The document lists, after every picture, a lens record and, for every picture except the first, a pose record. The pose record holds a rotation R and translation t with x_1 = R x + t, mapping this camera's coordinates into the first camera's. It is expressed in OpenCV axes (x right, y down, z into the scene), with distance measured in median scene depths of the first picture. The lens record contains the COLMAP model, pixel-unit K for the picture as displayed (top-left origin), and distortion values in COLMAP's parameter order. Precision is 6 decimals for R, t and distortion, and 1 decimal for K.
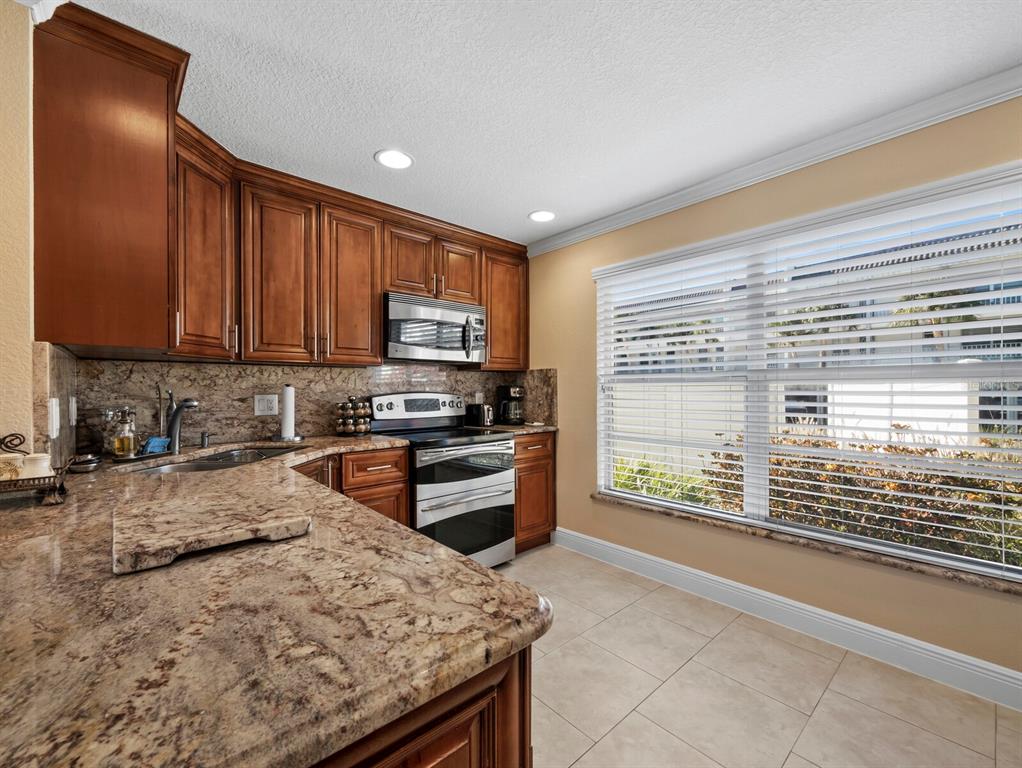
lens RADIAL K [[429.5, 0, 515.9], [0, 429.5, 387.6], [0, 0, 1]] dist [-0.004814, 0.002471]
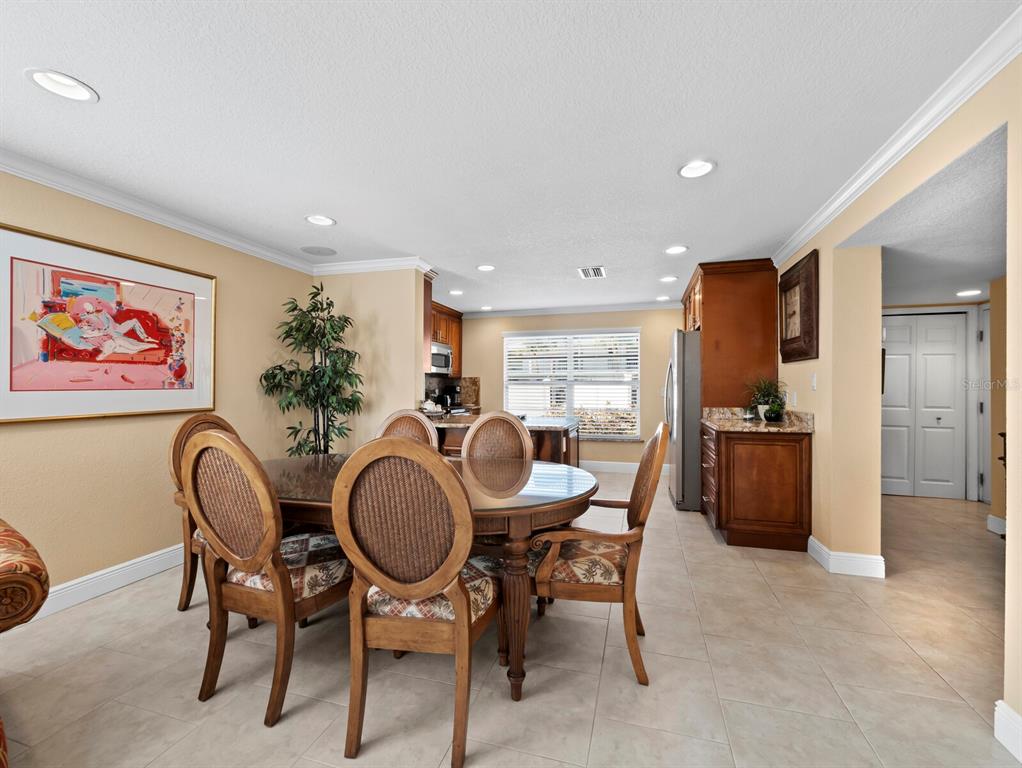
lens RADIAL K [[429.5, 0, 507.4], [0, 429.5, 385.8], [0, 0, 1]] dist [-0.004814, 0.002471]
pose [[0.863184, 0.003802, 0.504875, -0.896378], [-0.003147, 0.999993, -0.002150, -0.000570], [-0.504880, 0.000267, 0.863190, -0.885674]]
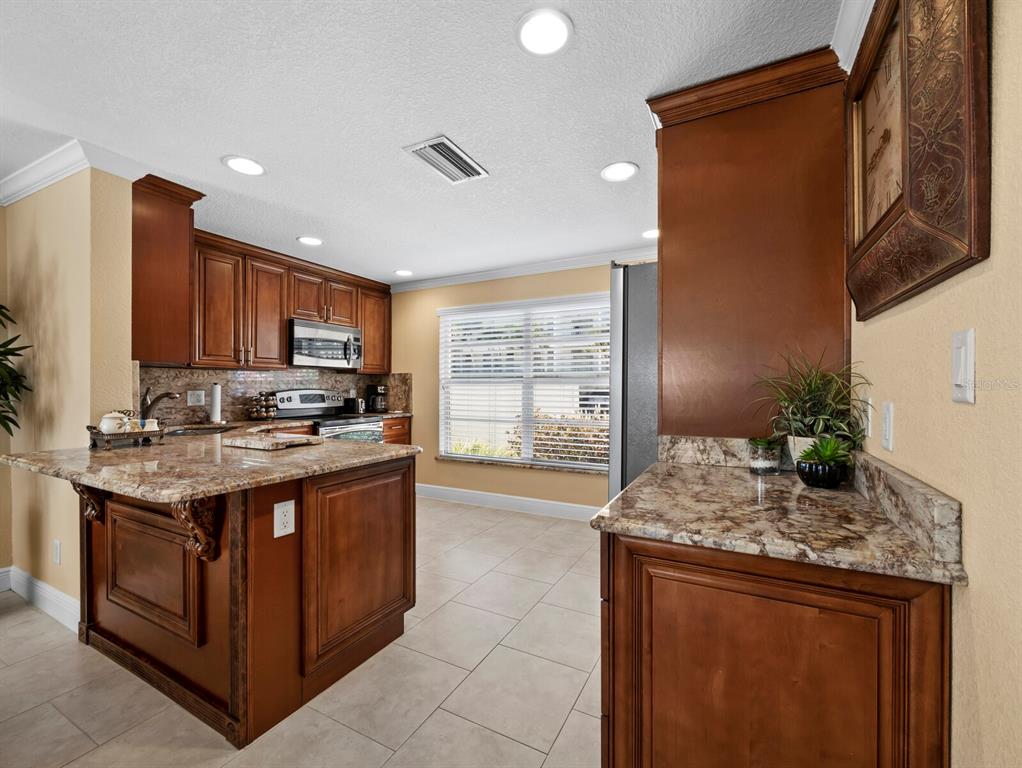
lens RADIAL K [[429.5, 0, 509.8], [0, 429.5, 388.0], [0, 0, 1]] dist [-0.004814, 0.002471]
pose [[0.942585, 0.003939, 0.333943, -0.084322], [-0.005582, 0.999977, 0.003958, -0.002141], [-0.333919, -0.005595, 0.942585, -0.520443]]
